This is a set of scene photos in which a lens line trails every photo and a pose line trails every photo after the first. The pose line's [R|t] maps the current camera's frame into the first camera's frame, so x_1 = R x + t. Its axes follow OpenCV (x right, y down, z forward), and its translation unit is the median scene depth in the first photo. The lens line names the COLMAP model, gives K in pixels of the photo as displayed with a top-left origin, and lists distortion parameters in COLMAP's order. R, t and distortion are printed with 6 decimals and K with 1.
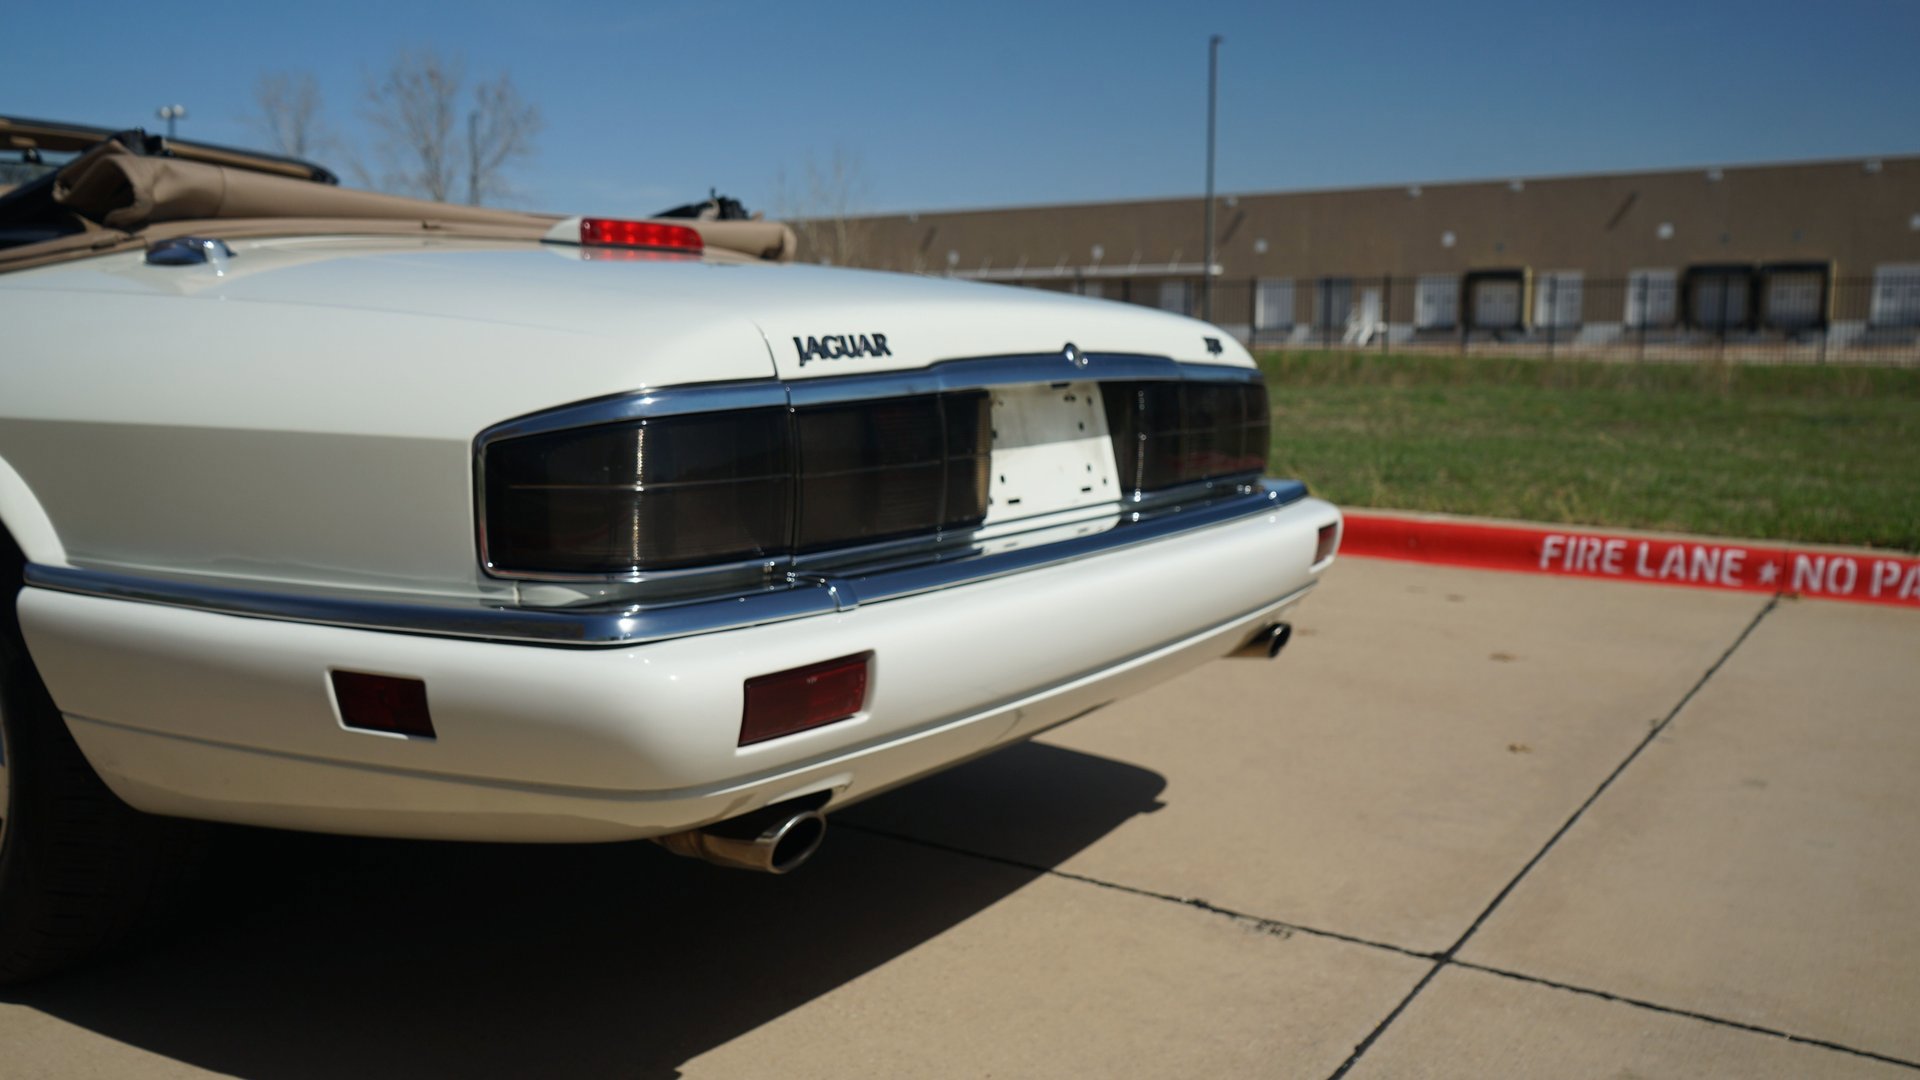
lens RADIAL K [[1546.0, 0, 977.8], [0, 1546.0, 544.9], [0, 0, 1]] dist [-0.025765, 0.015166]
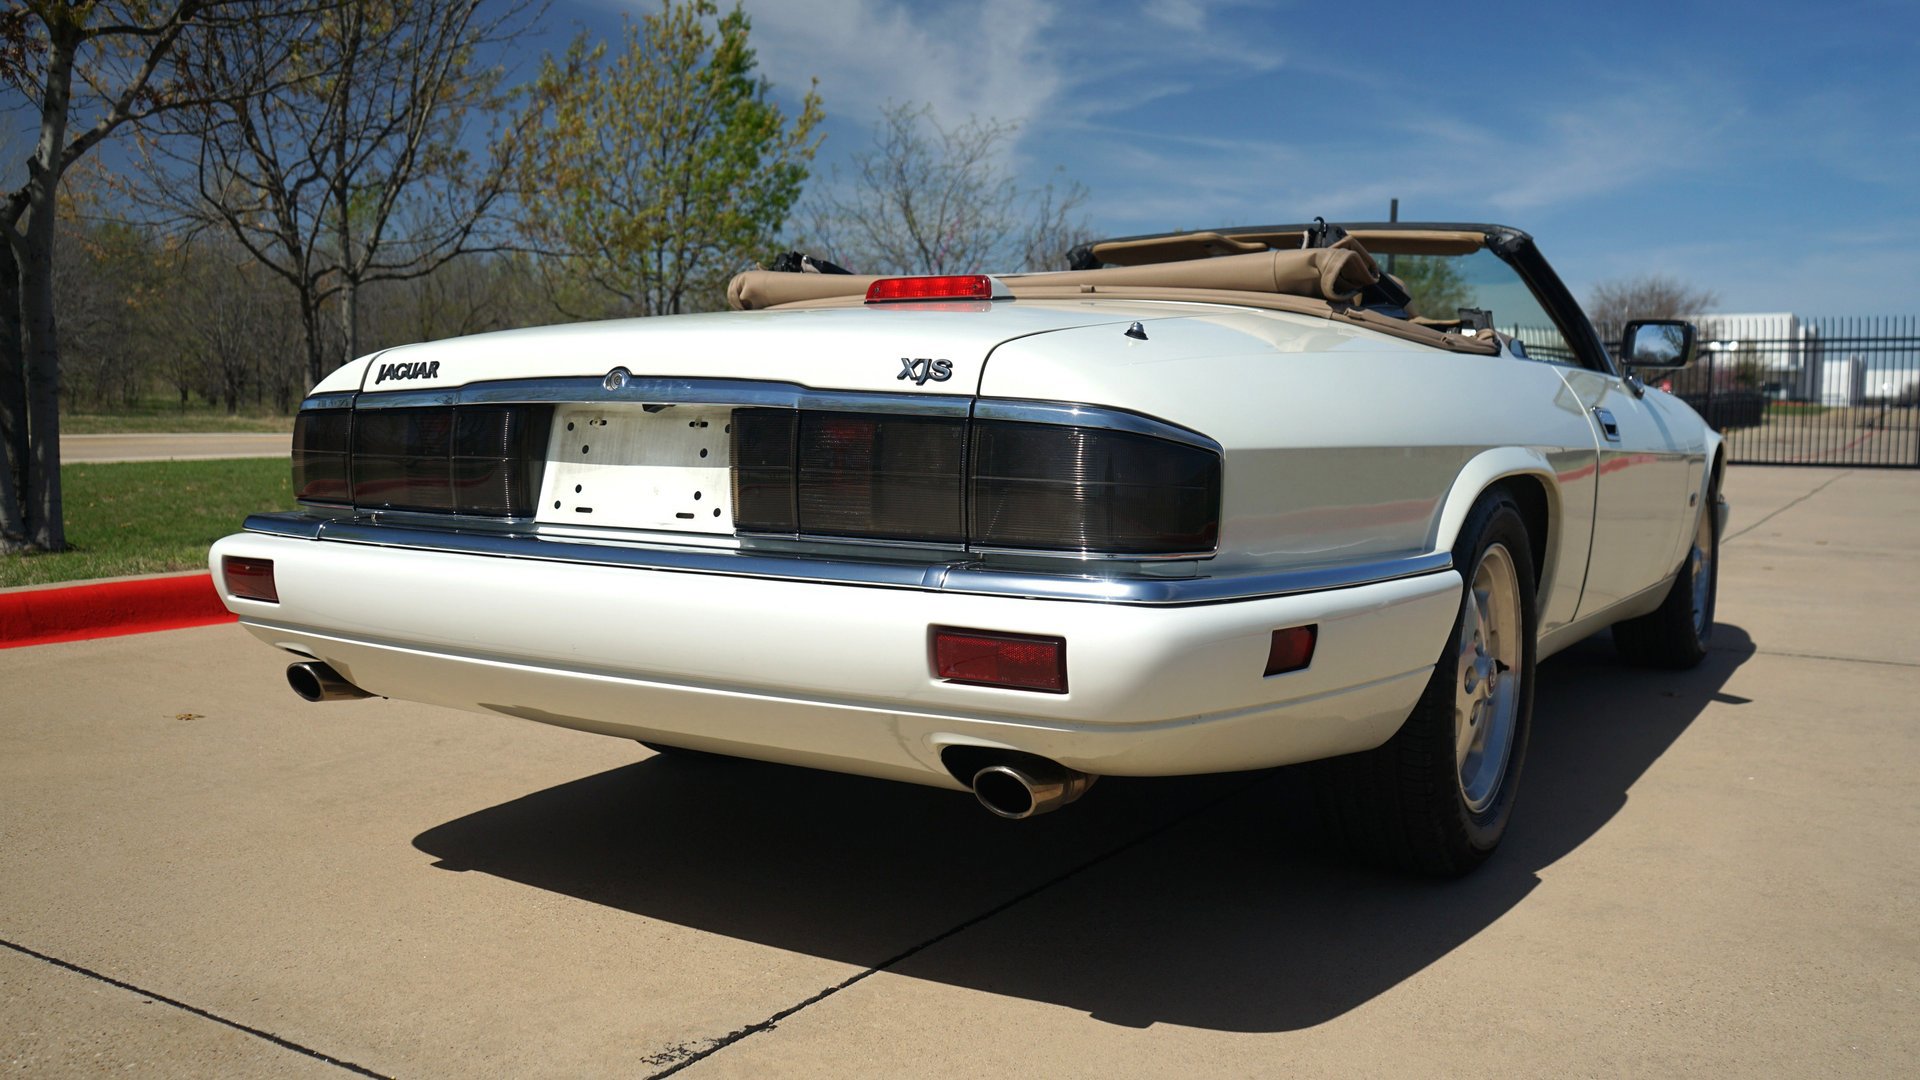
lens RADIAL K [[1633.7, 0, 962.5], [0, 1633.7, 540.8], [0, 0, 1]] dist [-0.006085, -0.000704]
pose [[0.024996, 0.072714, -0.997040, 1.244479], [-0.148125, 0.986611, 0.068240, -0.130924], [0.988653, 0.145981, 0.035432, 1.270131]]
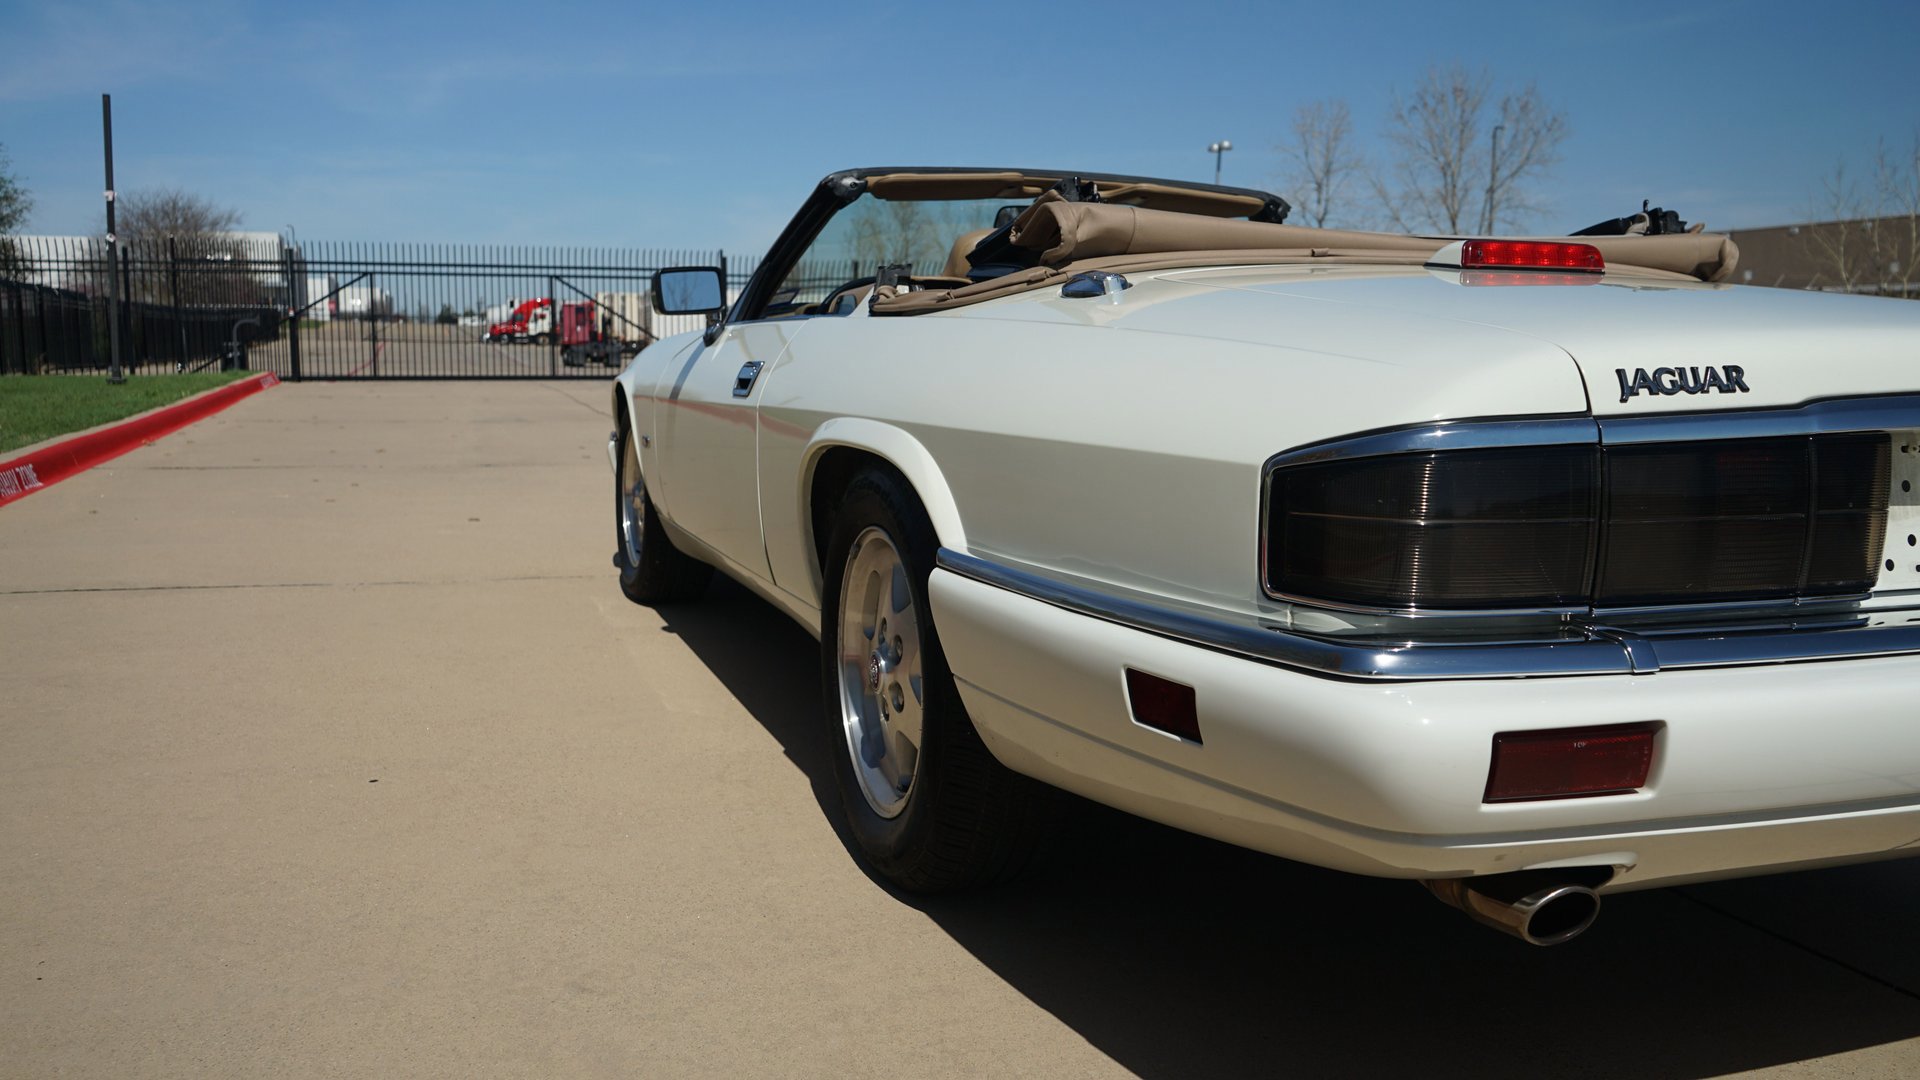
lens RADIAL K [[1541.4, 0, 958.3], [0, 1541.4, 545.4], [0, 0, 1]] dist [-0.011214, 0.004860]
pose [[0.802580, 0.079373, -0.591241, 0.095739], [-0.084013, 0.996270, 0.019703, -0.013098], [0.590599, 0.033859, 0.806255, 0.029466]]
